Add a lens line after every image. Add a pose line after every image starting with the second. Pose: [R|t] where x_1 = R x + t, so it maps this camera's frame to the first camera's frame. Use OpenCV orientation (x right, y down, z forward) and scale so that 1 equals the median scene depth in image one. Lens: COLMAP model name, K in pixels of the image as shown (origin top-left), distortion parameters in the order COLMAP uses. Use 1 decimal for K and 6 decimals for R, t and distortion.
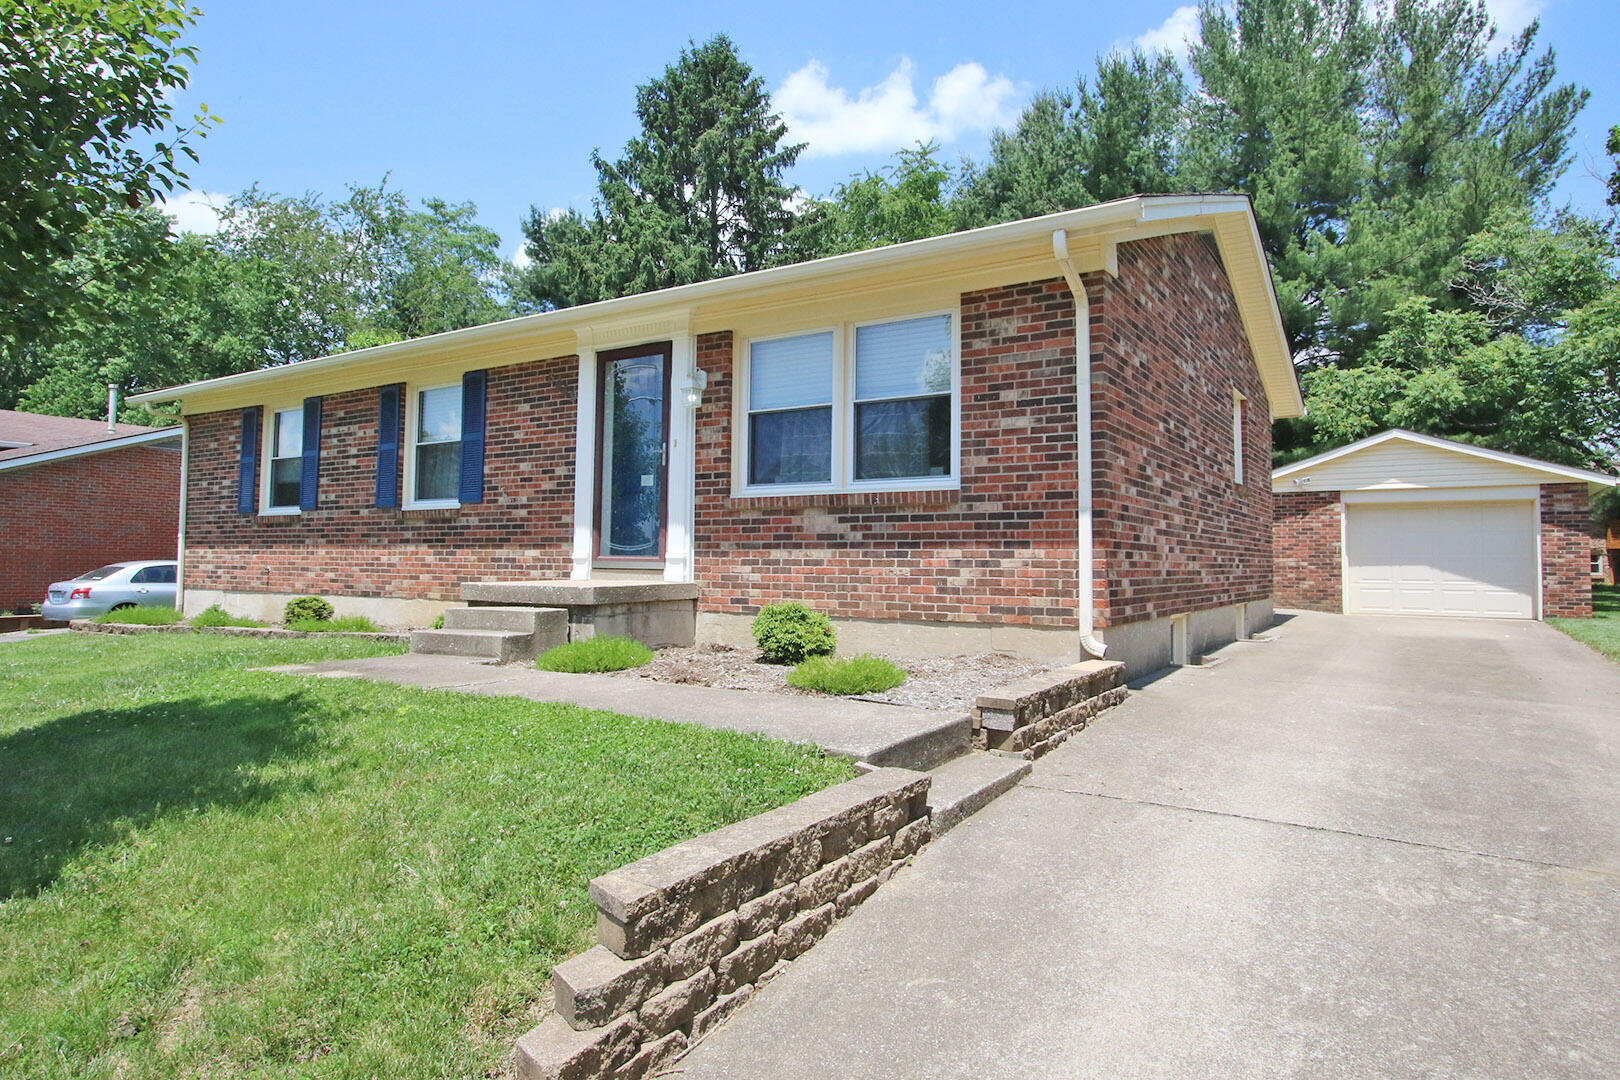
lens RADIAL K [[943.3, 0, 812.8], [0, 943.3, 539.4], [0, 0, 1]] dist [-0.004017, -0.002485]
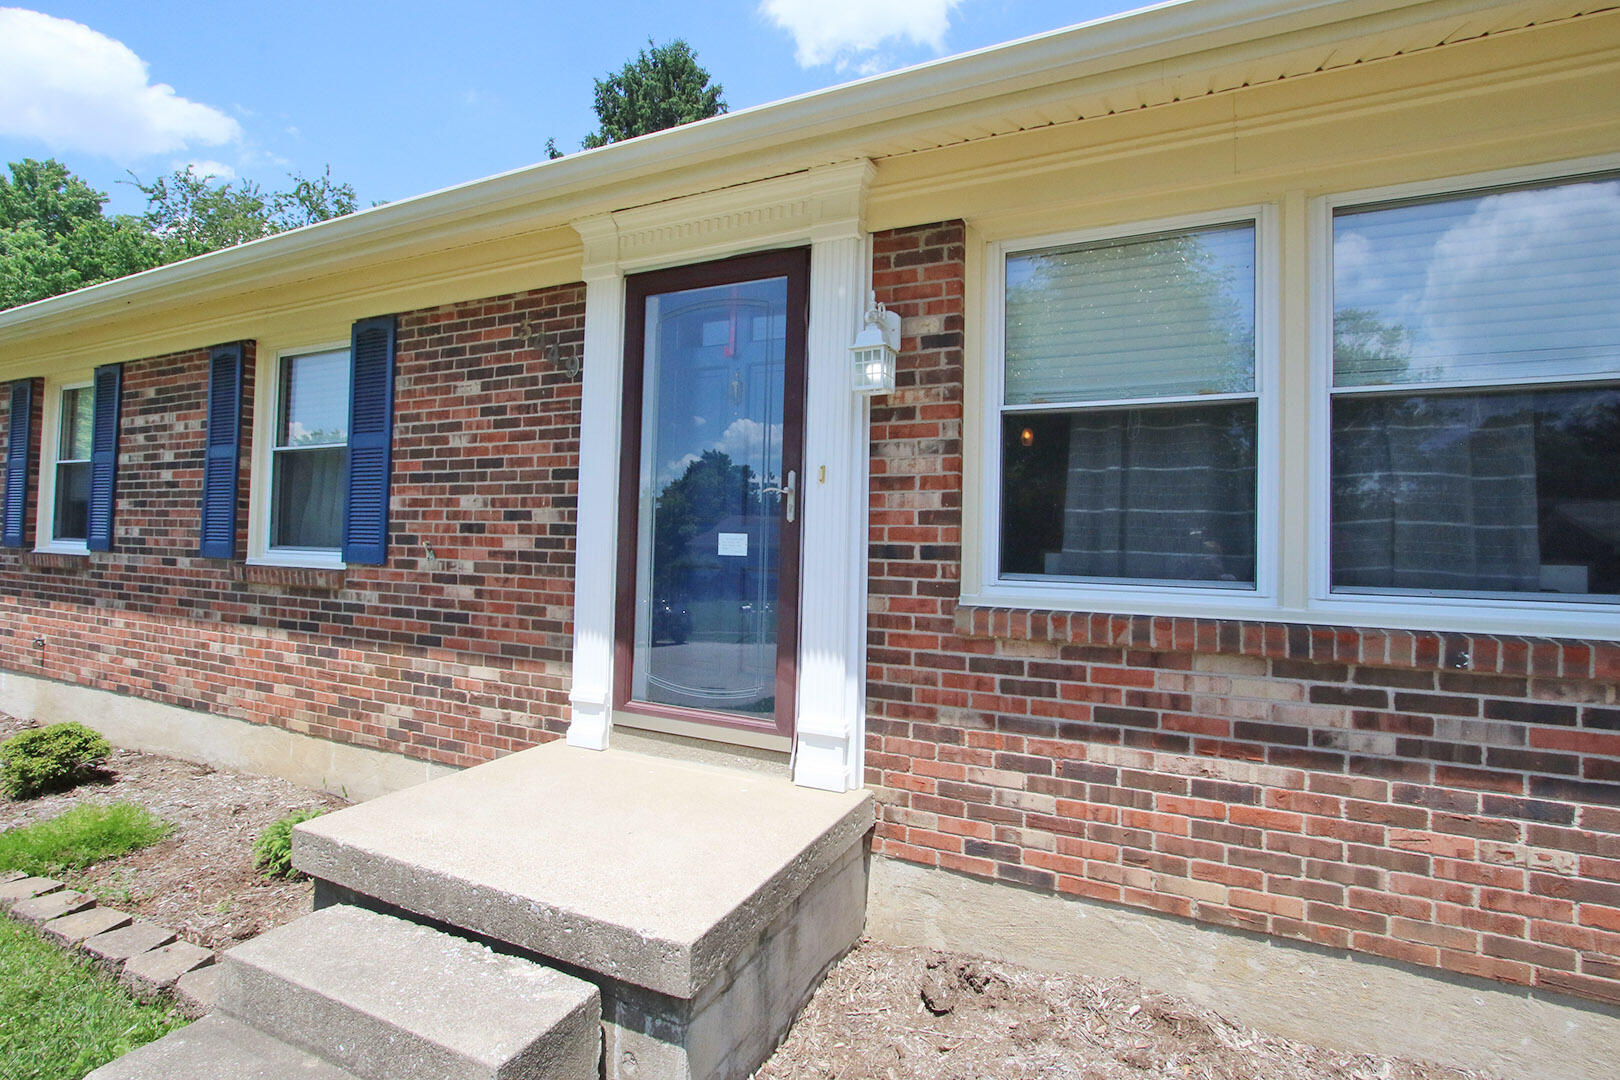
lens RADIAL K [[747.5, 0, 804.4], [0, 747.5, 538.8], [0, 0, 1]] dist [-0.007836, -0.001199]
pose [[0.992585, 0.013397, 0.120811, -0.174899], [-0.016369, 0.999587, 0.023640, -0.070803], [-0.120445, -0.025442, 0.992394, 0.579478]]
